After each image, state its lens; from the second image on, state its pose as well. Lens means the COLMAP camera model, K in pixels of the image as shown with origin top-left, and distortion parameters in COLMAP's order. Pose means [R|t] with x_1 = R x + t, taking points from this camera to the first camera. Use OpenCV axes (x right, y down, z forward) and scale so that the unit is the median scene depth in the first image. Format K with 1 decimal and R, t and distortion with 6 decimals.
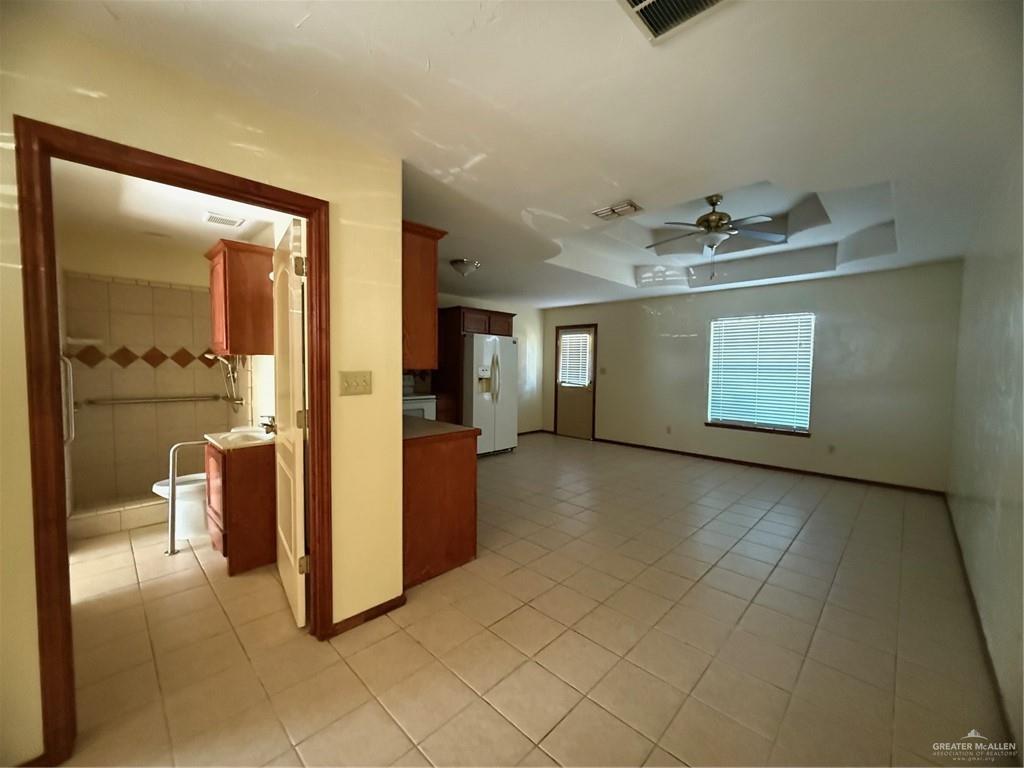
lens RADIAL K [[407.4, 0, 512.0], [0, 407.4, 384.0], [0, 0, 1]] dist [-0.002311, -0.000366]
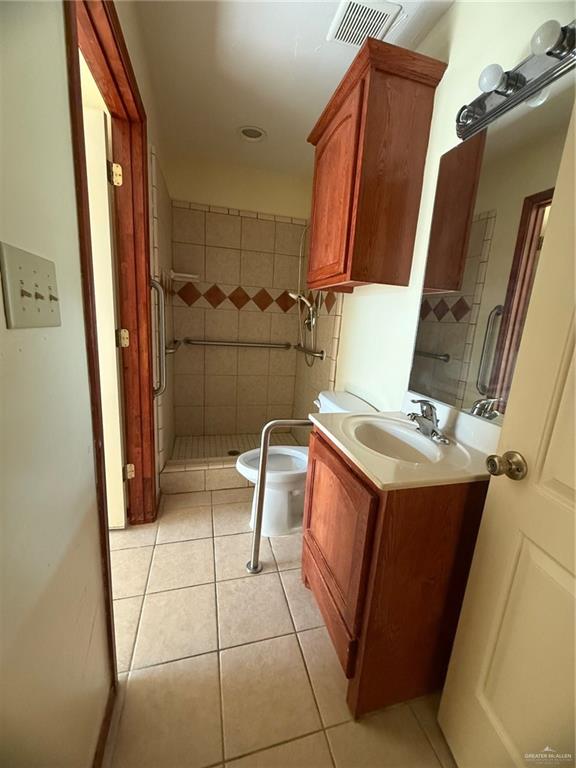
lens RADIAL K [[305.6, 0, 288.0], [0, 305.6, 384.0], [0, 0, 1]] dist [-0.002311, -0.000366]
pose [[0.860884, 0.146221, -0.487337, -0.440249], [-0.076294, 0.984084, 0.160492, 0.008219], [0.503048, -0.100984, 0.858339, 0.464069]]
